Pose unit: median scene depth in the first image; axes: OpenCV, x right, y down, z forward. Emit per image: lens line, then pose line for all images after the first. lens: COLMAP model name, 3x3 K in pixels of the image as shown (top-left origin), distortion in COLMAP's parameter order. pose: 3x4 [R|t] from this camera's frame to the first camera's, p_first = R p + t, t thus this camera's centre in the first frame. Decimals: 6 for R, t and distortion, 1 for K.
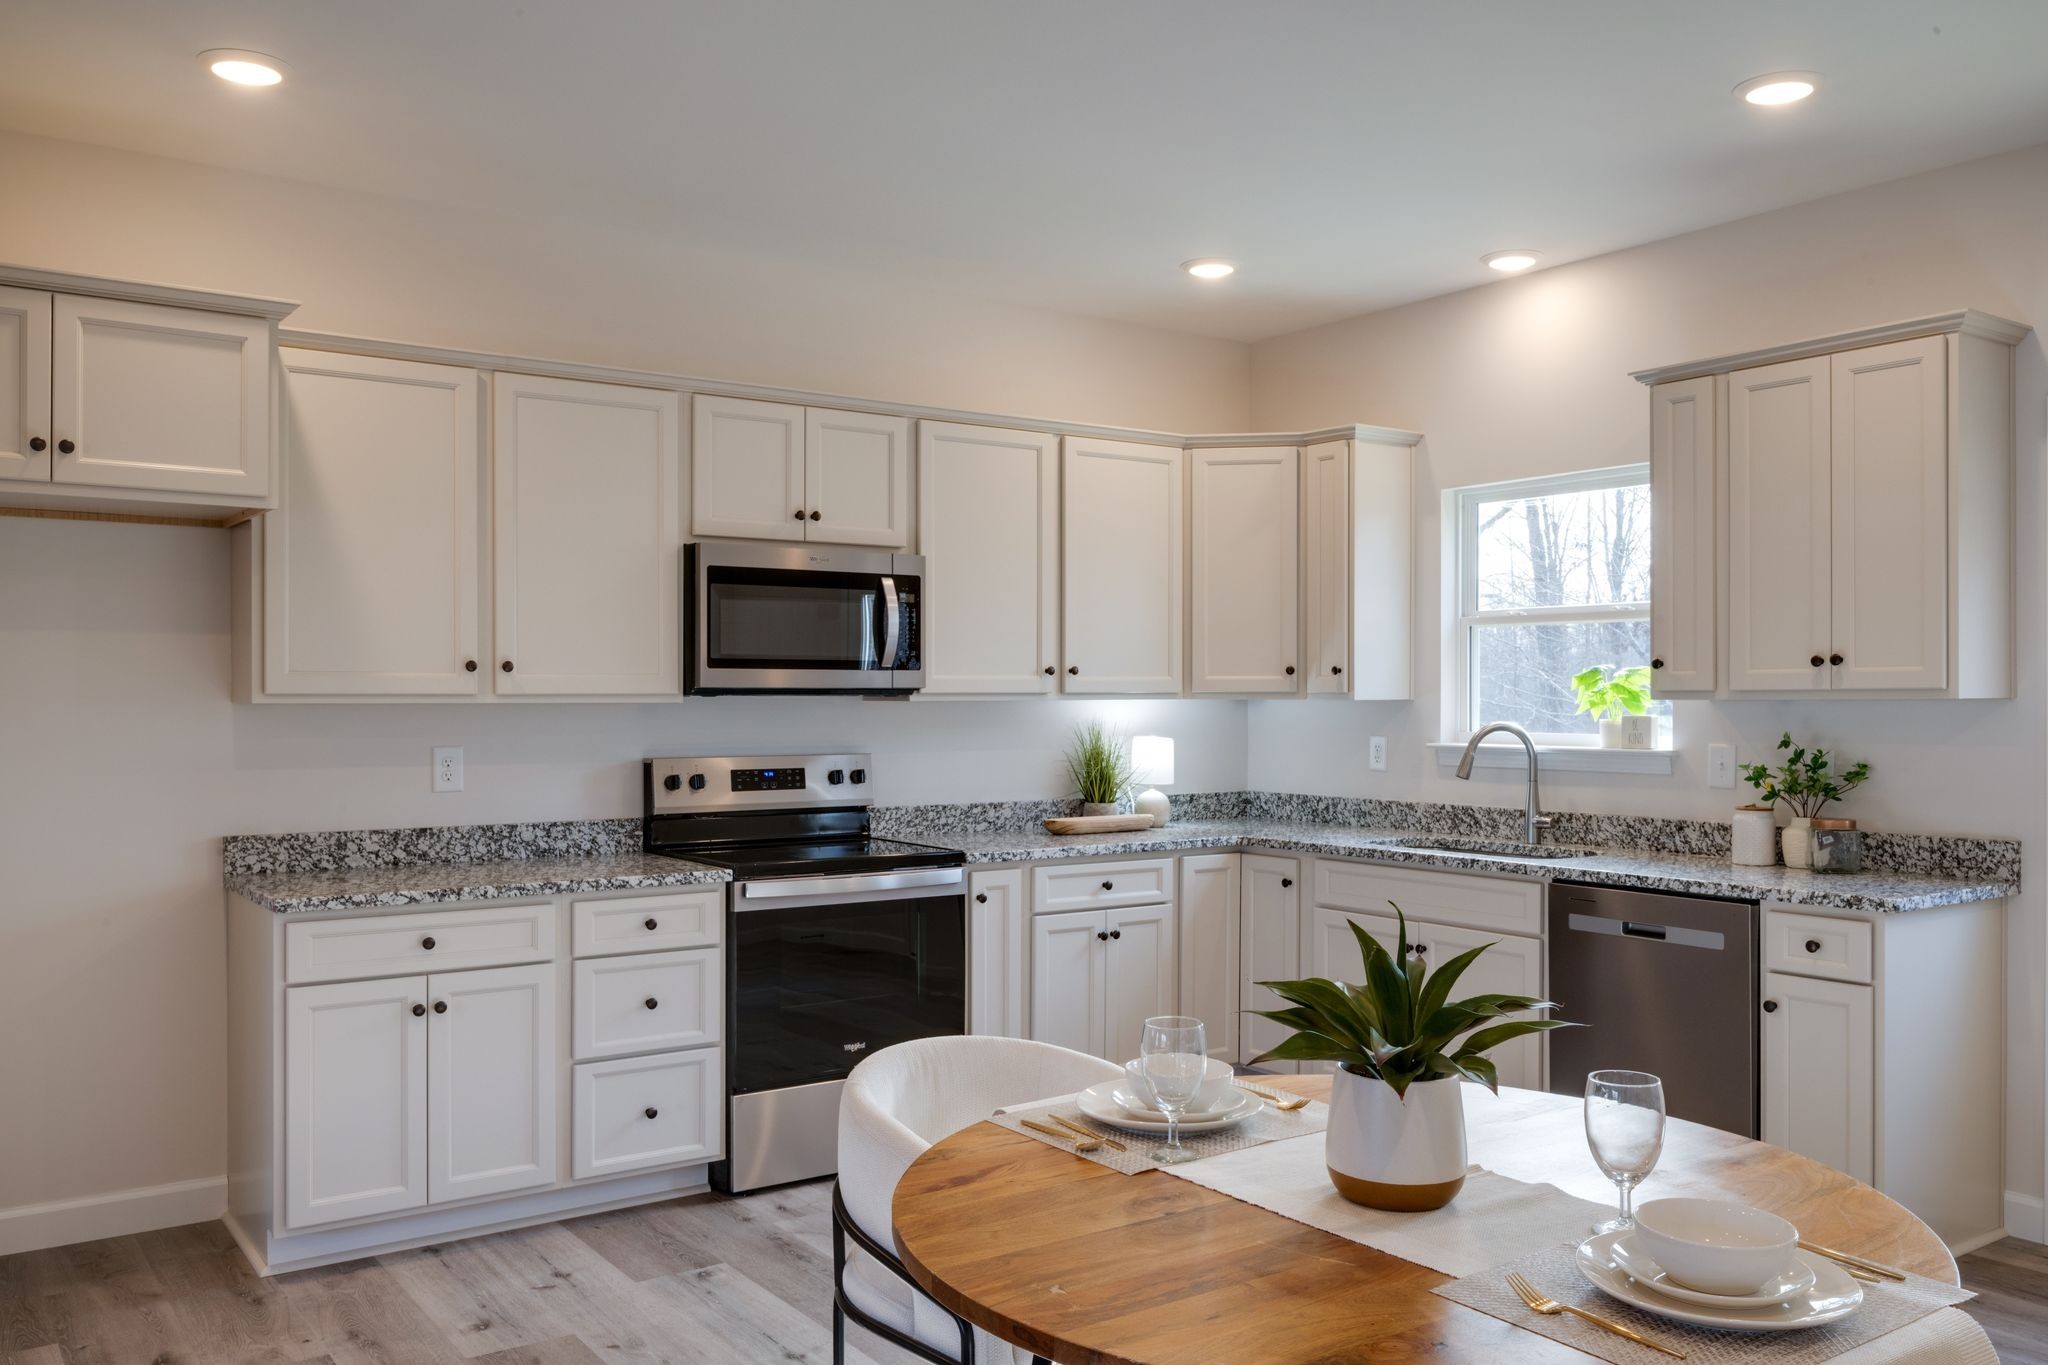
lens RADIAL K [[1631.9, 0, 1021.2], [0, 1631.9, 701.0], [0, 0, 1]] dist [0.000000, -0.011833]
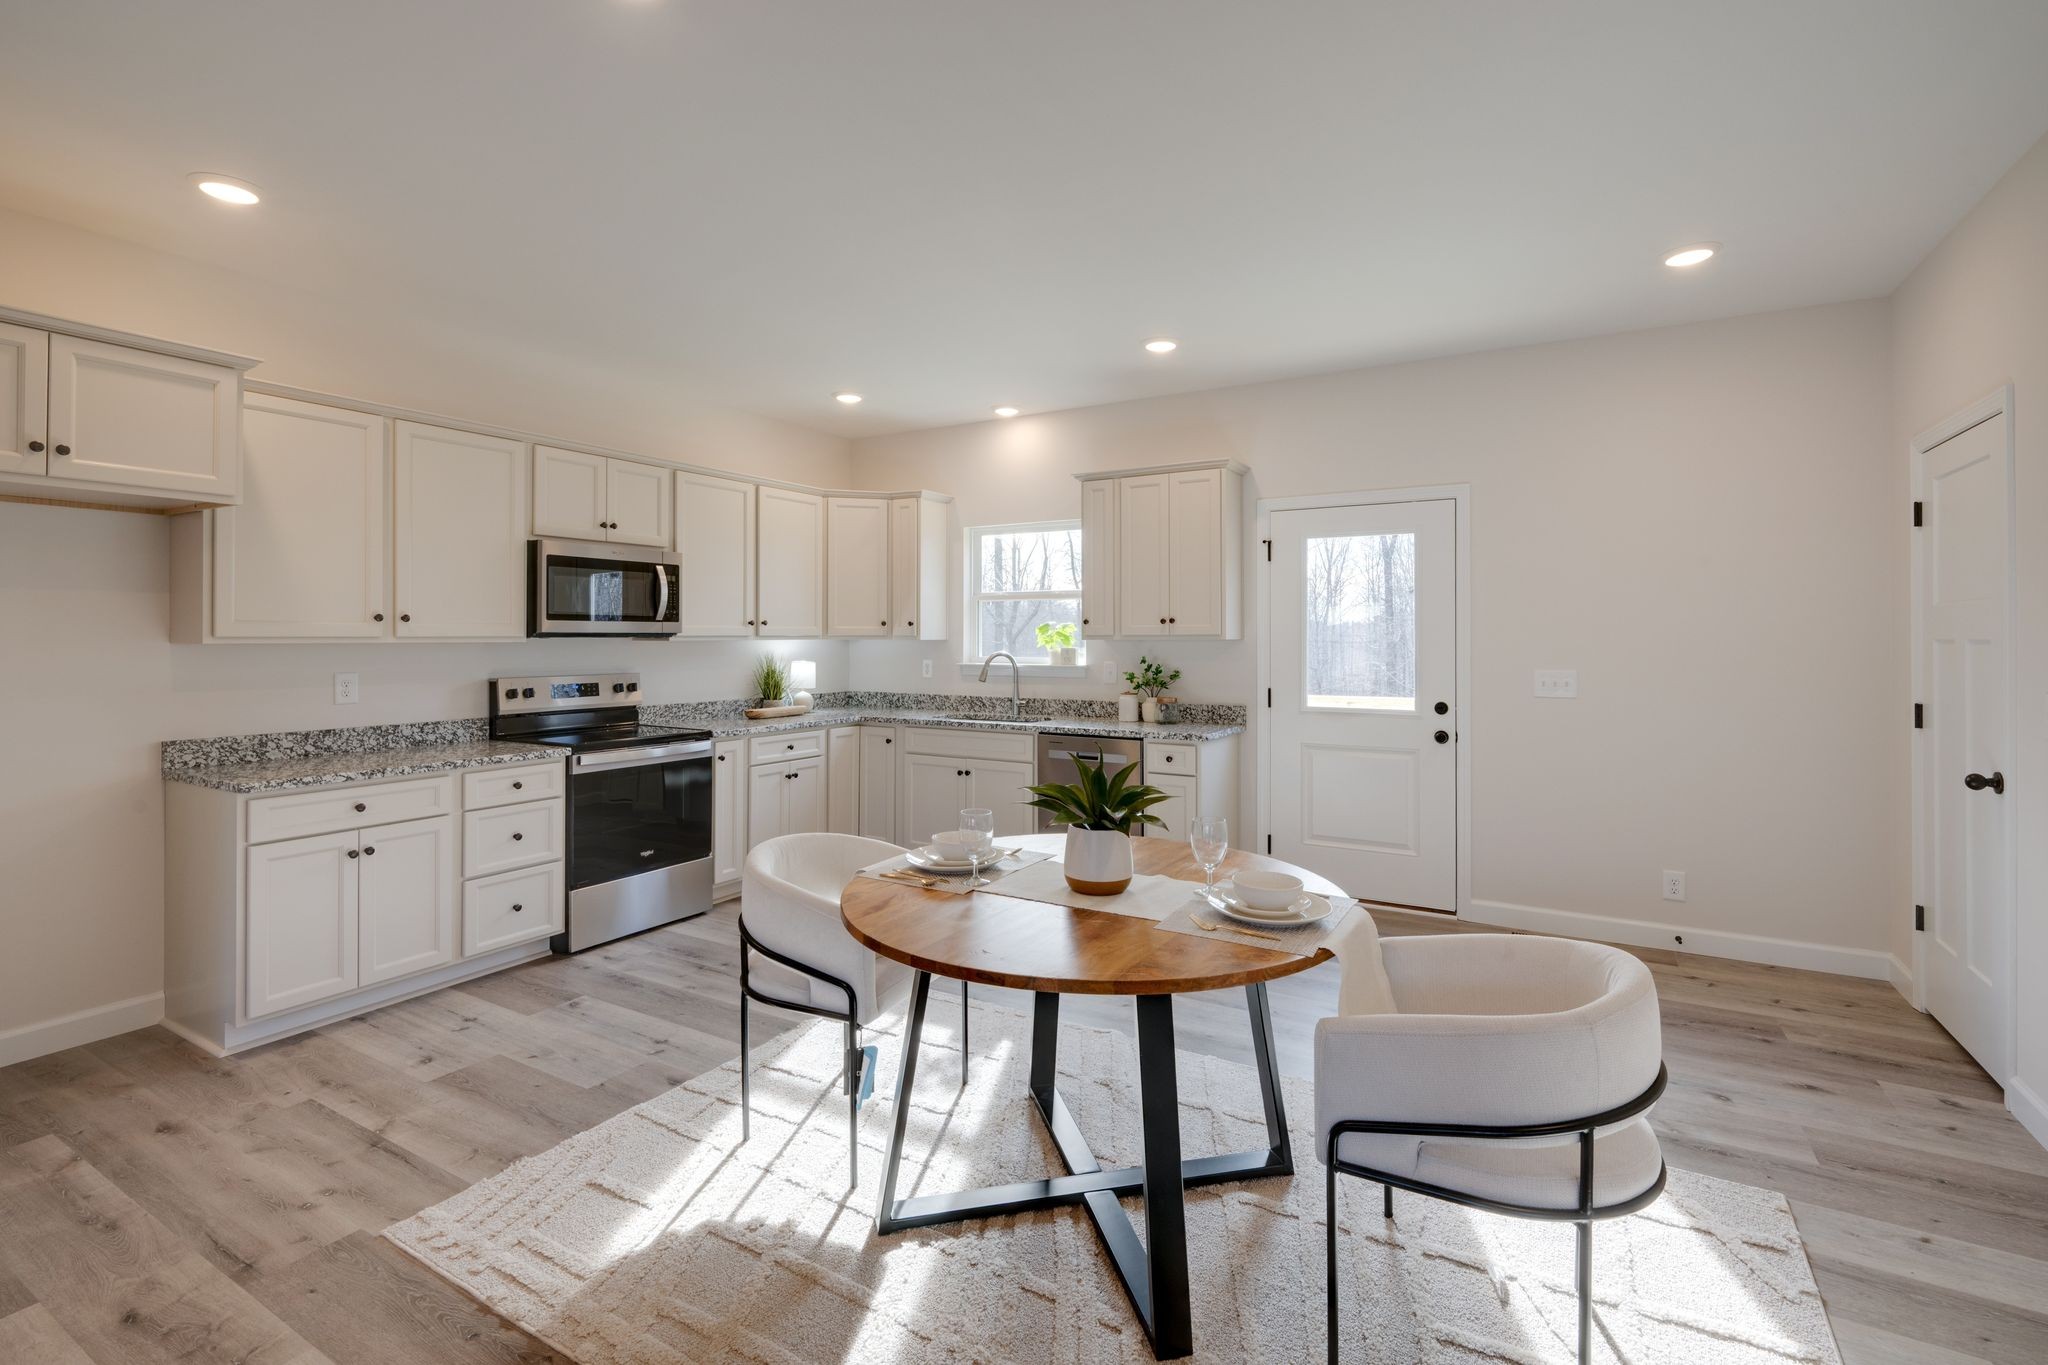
lens RADIAL K [[933.4, 0, 1027.7], [0, 933.4, 631.2], [0, 0, 1]] dist [0.002119, -0.001004]
pose [[0.912701, 0.002898, 0.408618, -0.137763], [0.000415, 0.999968, -0.008020, -0.002254], [-0.408628, 0.007489, 0.912670, -0.007396]]
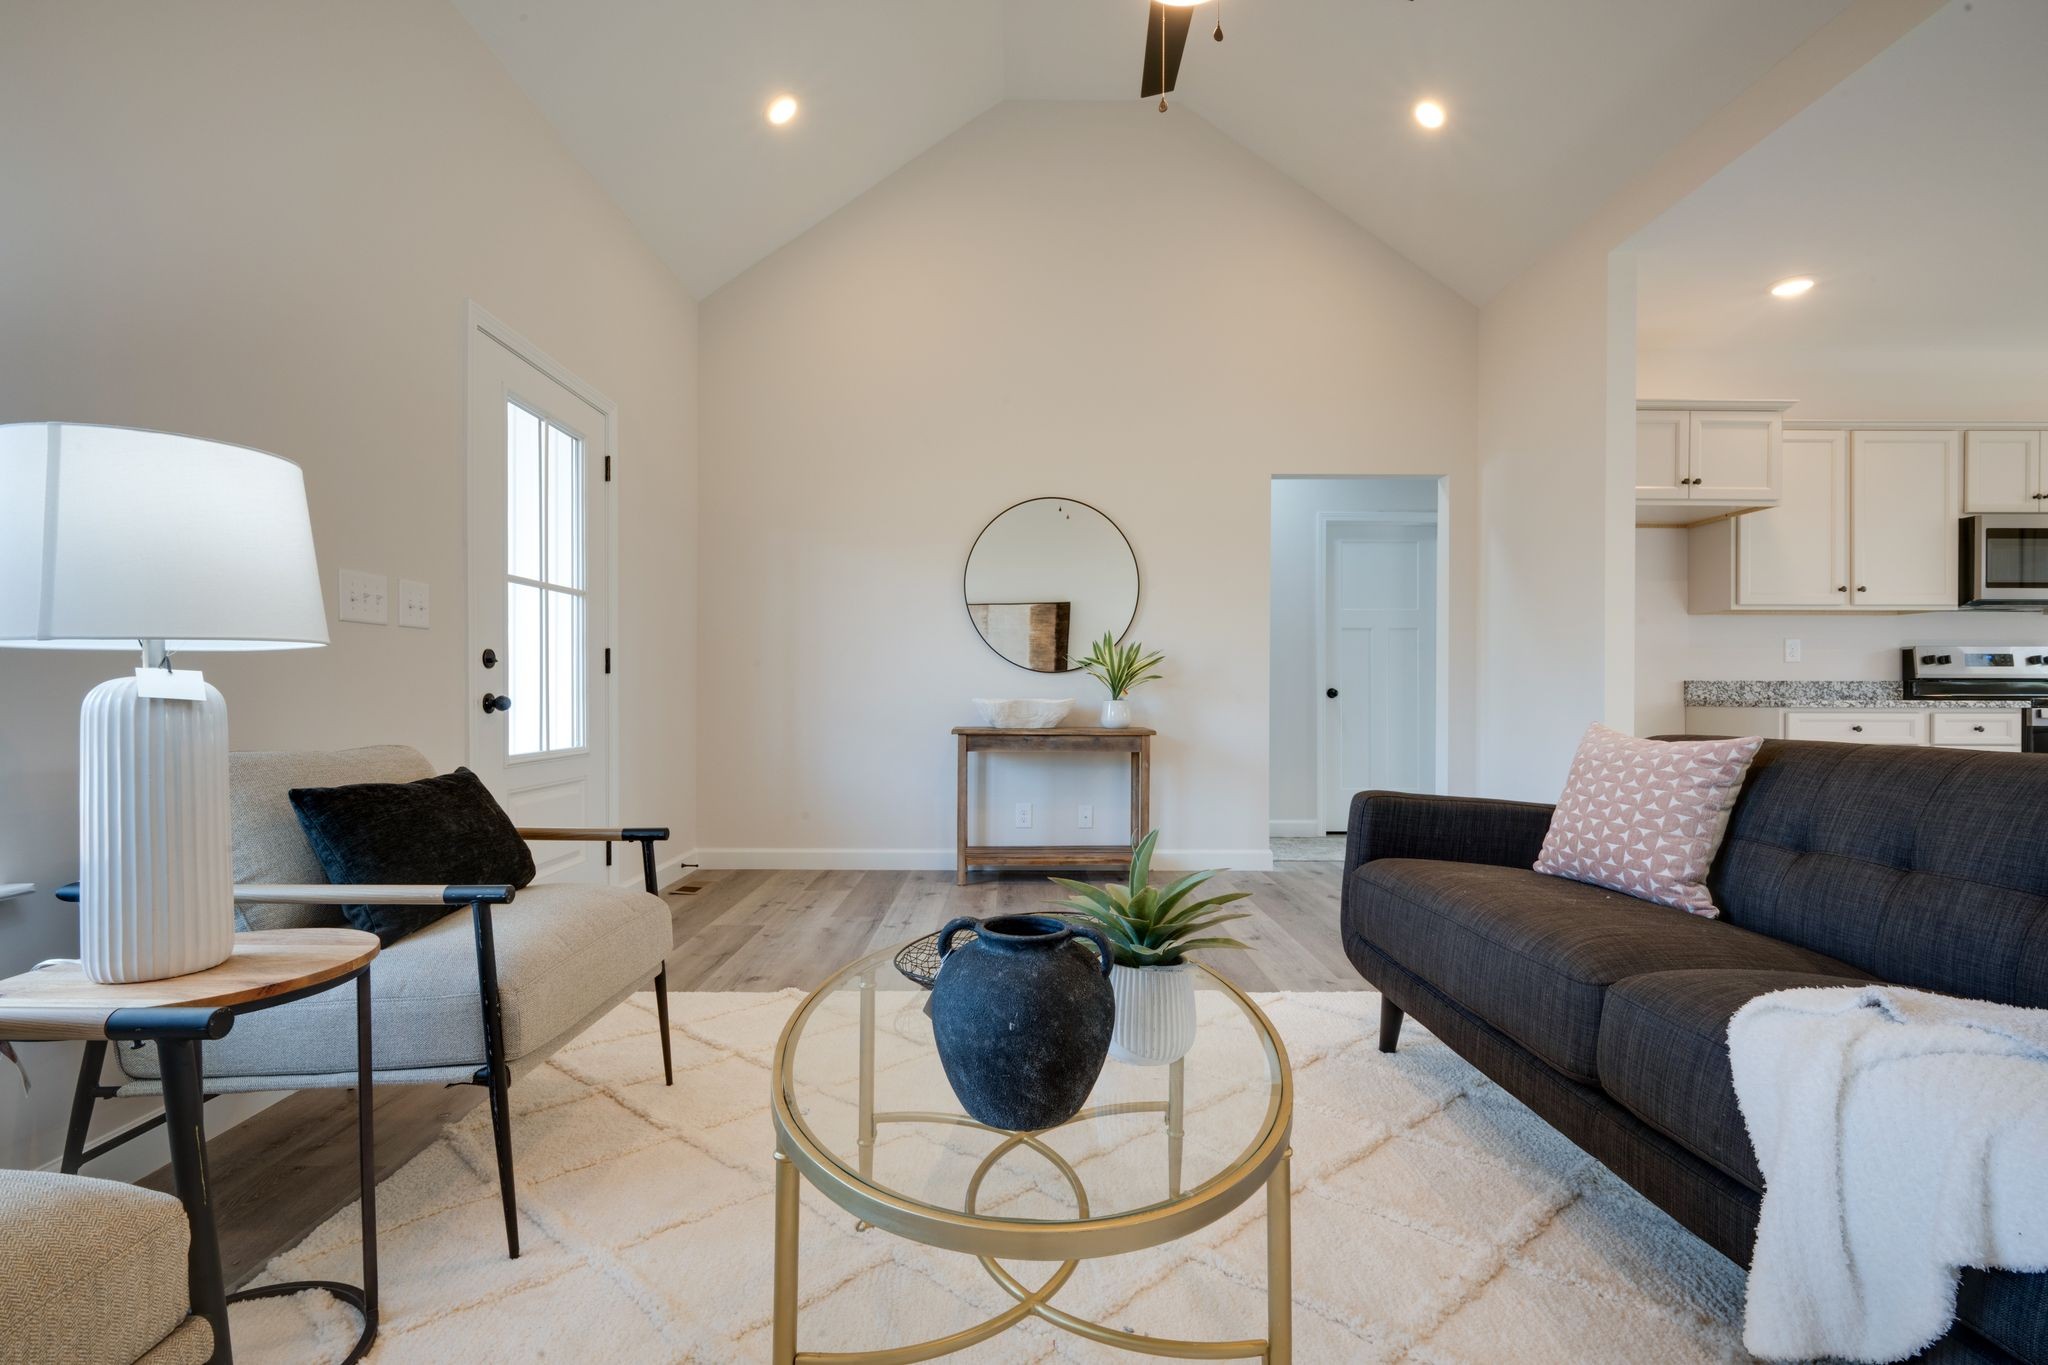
lens RADIAL K [[933.4, 0, 1018.2], [0, 933.4, 698.5], [0, 0, 1]] dist [0.002119, -0.001004]
pose [[0.820276, 0.002428, -0.571963, -0.467465], [-0.002341, 0.999997, 0.000889, 0.098120], [0.571963, 0.000610, 0.820279, -0.391839]]
